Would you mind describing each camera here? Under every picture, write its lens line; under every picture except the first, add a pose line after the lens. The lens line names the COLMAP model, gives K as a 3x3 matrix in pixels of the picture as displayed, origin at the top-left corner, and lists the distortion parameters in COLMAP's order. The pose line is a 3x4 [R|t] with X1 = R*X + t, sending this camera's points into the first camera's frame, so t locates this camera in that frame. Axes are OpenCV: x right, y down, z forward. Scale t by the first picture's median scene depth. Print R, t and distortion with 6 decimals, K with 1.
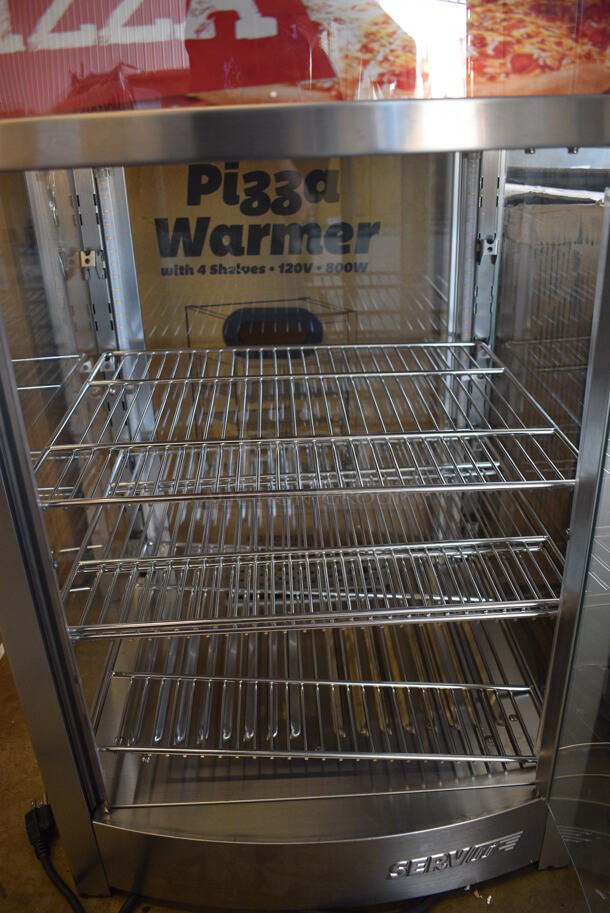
lens RADIAL K [[746.8, 0, 305.0], [0, 746.8, 456.5], [0, 0, 1]] dist [-0.062699, -0.012395]
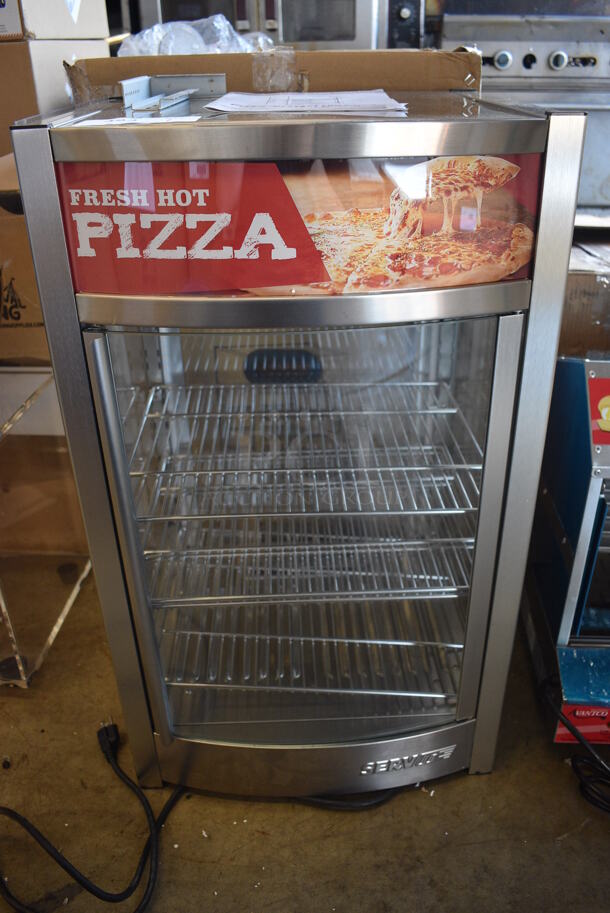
lens RADIAL K [[750.8, 0, 305.0], [0, 750.8, 456.5], [0, 0, 1]] dist [-0.087239, 0.002193]
pose [[0.999862, 0.016259, 0.003537, -0.009091], [-0.016438, 0.998166, 0.058257, -0.120516], [-0.002584, -0.058307, 0.998295, -0.384659]]
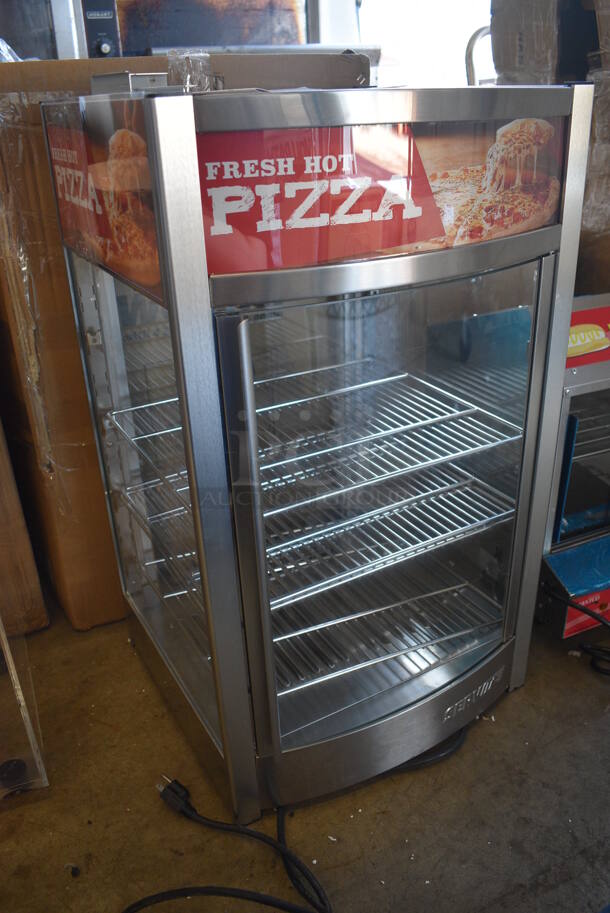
lens RADIAL K [[750.8, 0, 305.0], [0, 750.8, 456.5], [0, 0, 1]] dist [-0.087239, 0.002193]
pose [[0.887566, -0.200288, 0.414863, -0.620736], [0.200646, 0.978709, 0.043236, -0.073439], [-0.414690, 0.044866, 0.908856, -0.268651]]
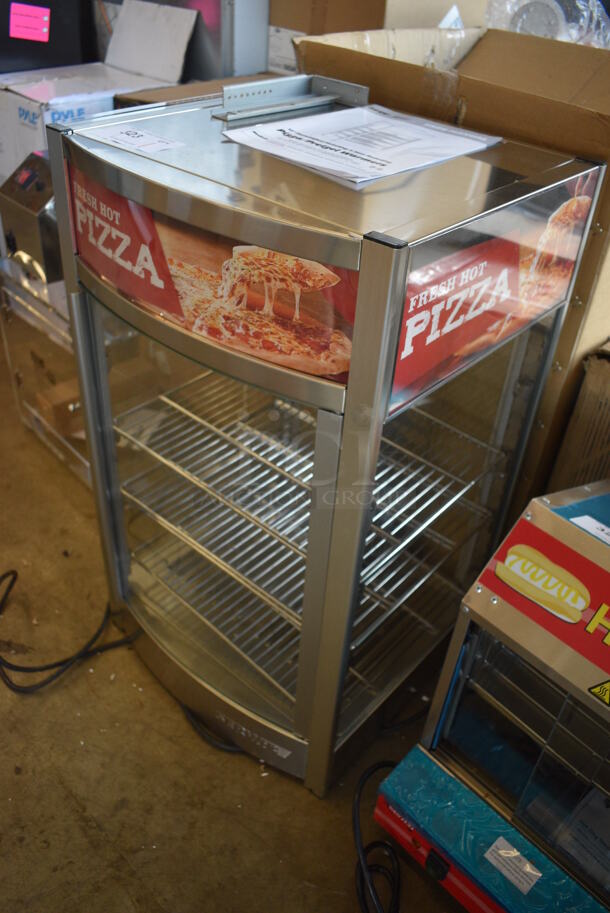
lens RADIAL K [[750.8, 0, 305.0], [0, 750.8, 456.5], [0, 0, 1]] dist [-0.087239, 0.002193]
pose [[0.724670, 0.475116, -0.499117, 0.774247], [-0.372794, 0.879465, 0.295913, -0.489148], [0.579549, -0.028372, 0.814443, -0.225419]]
